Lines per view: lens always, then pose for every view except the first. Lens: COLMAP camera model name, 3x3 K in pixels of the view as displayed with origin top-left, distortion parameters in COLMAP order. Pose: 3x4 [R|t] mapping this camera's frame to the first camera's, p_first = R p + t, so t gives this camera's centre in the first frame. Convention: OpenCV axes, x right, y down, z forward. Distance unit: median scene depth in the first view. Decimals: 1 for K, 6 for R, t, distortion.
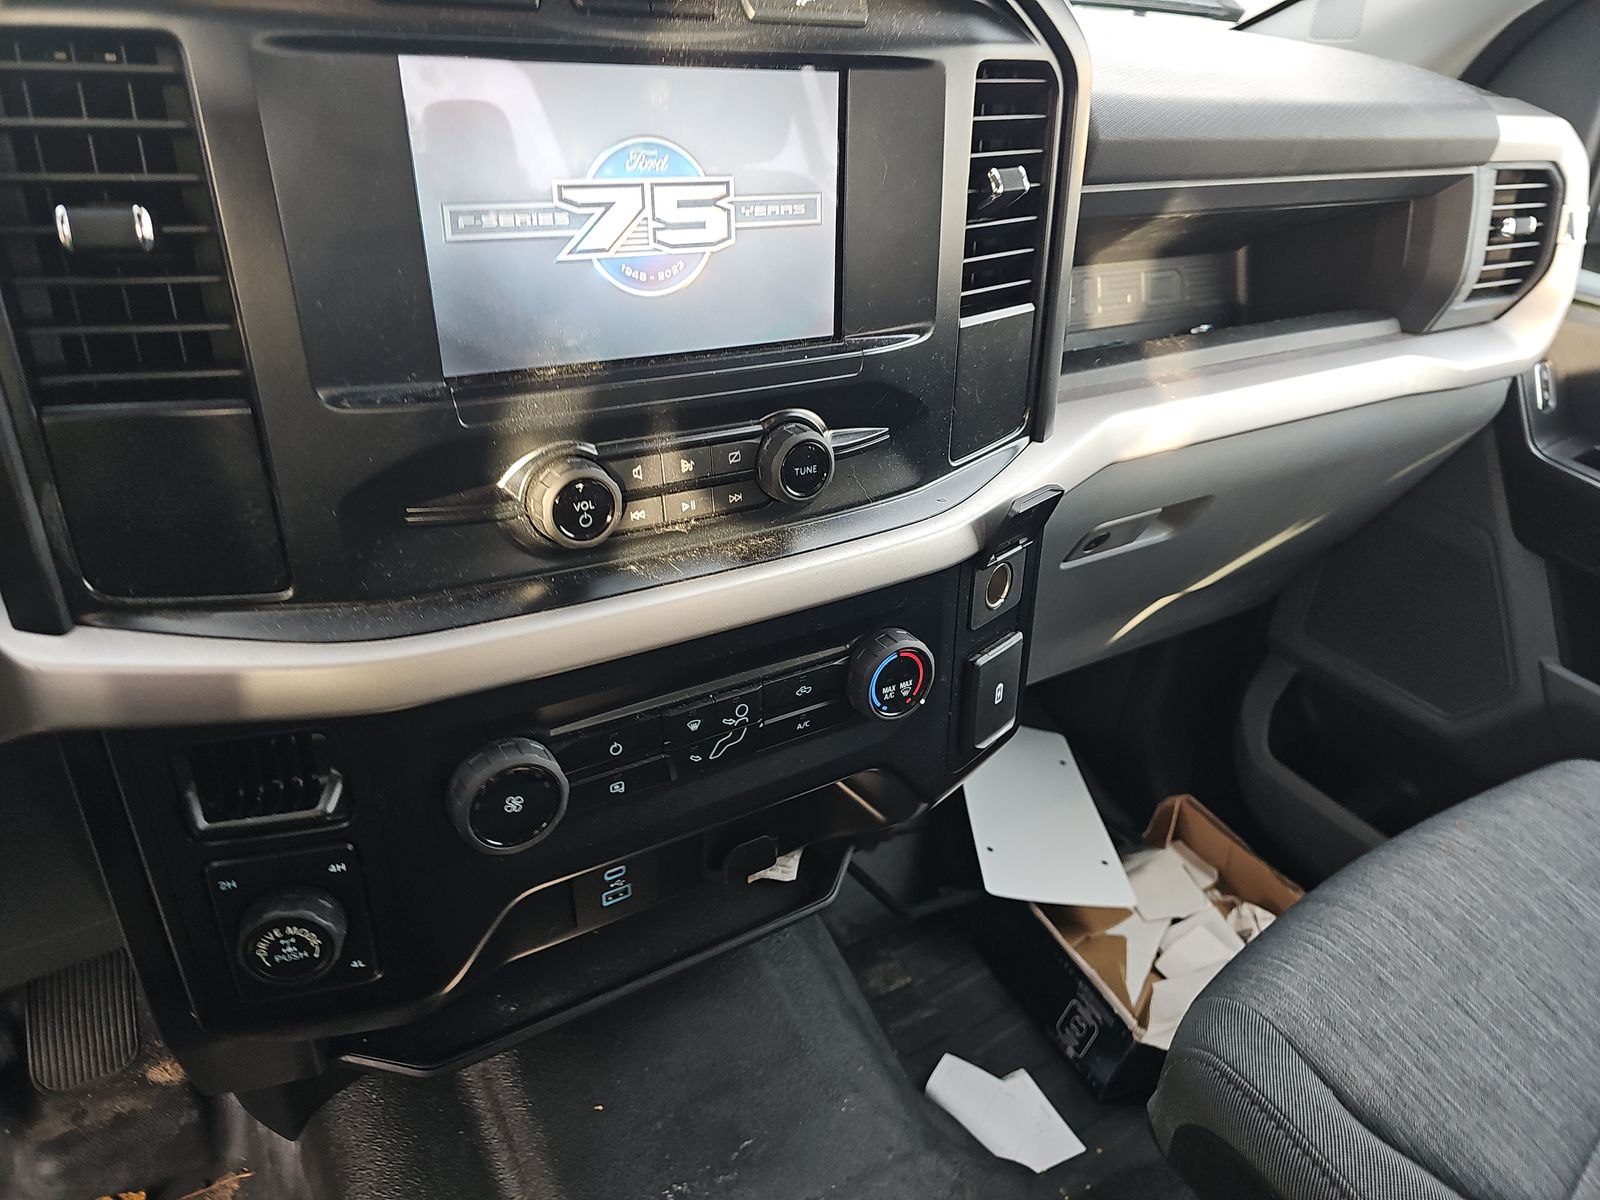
lens RADIAL K [[1060.5, 0, 803.4], [0, 1060.5, 603.2], [0, 0, 1]] dist [0.103964, -0.131654]
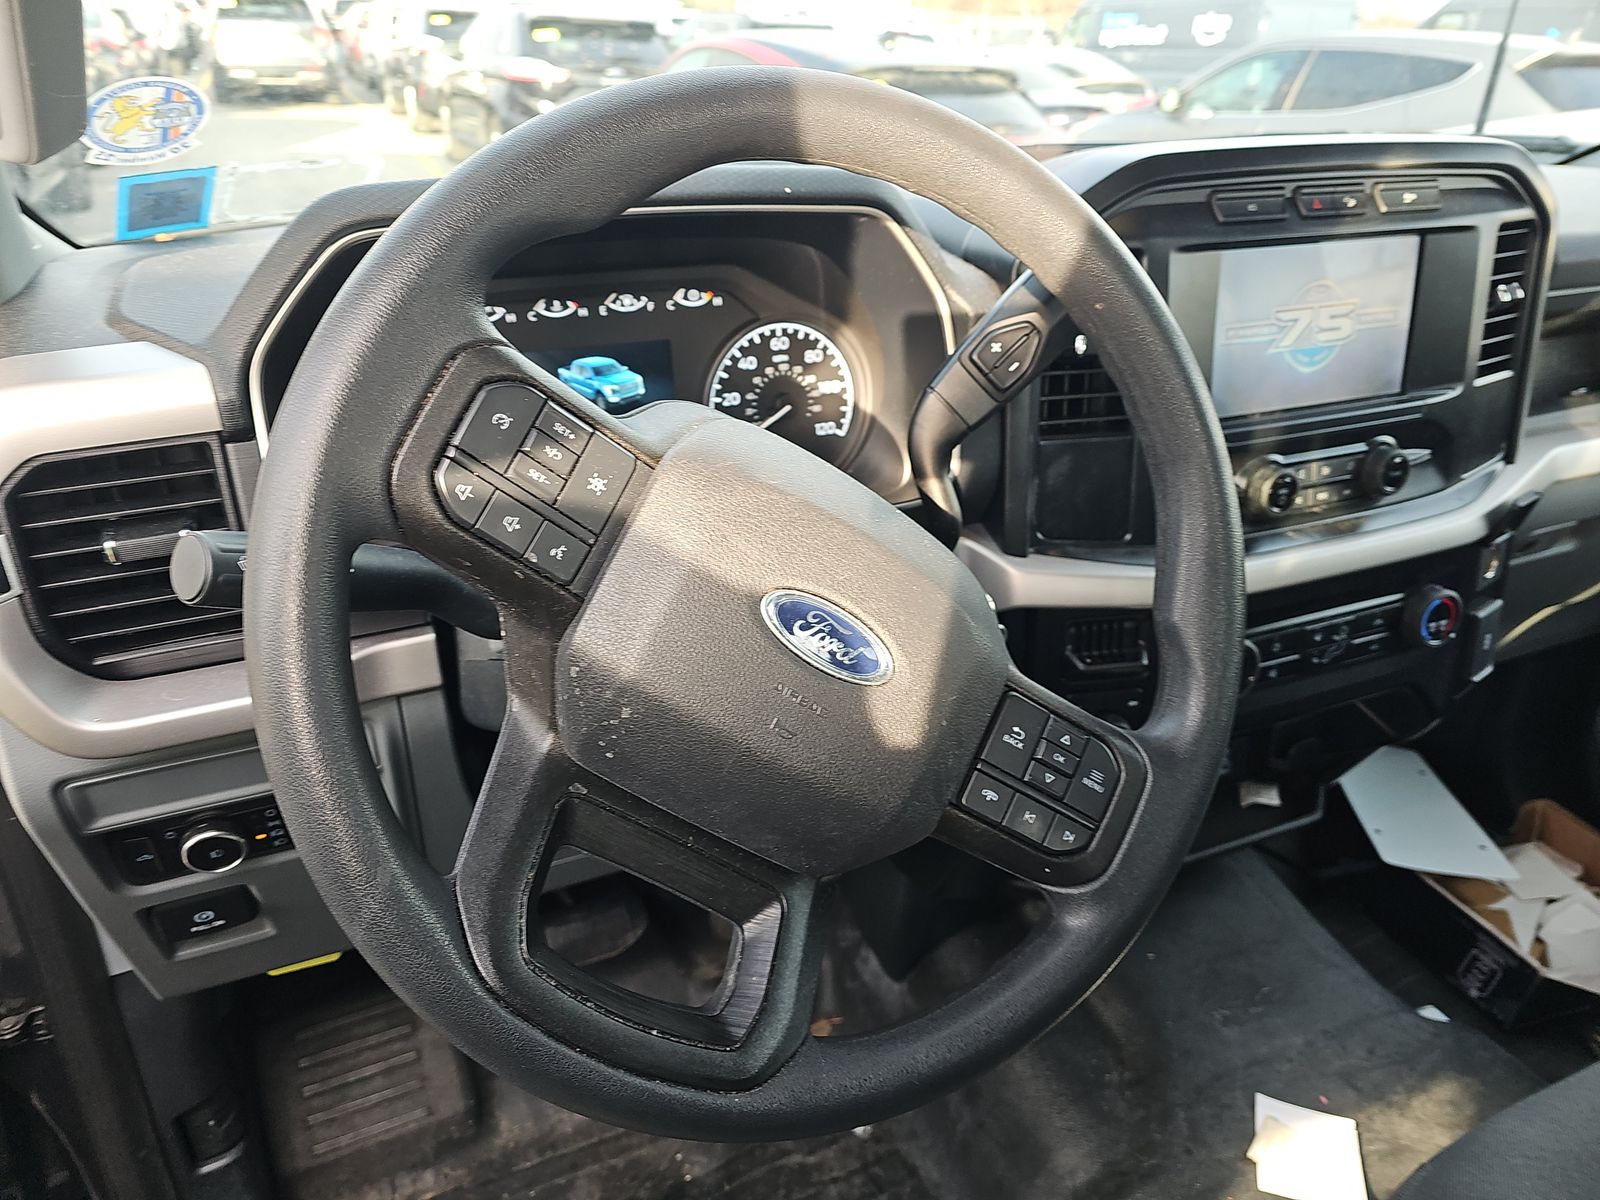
lens RADIAL K [[1058.8, 0, 796.8], [0, 1058.8, 593.9], [0, 0, 1]] dist [0.045884, -0.045420]
pose [[0.985160, -0.002797, -0.171615, -0.523754], [-0.013882, 0.995293, -0.095915, 0.189266], [0.171075, 0.096874, 0.980484, -0.603726]]
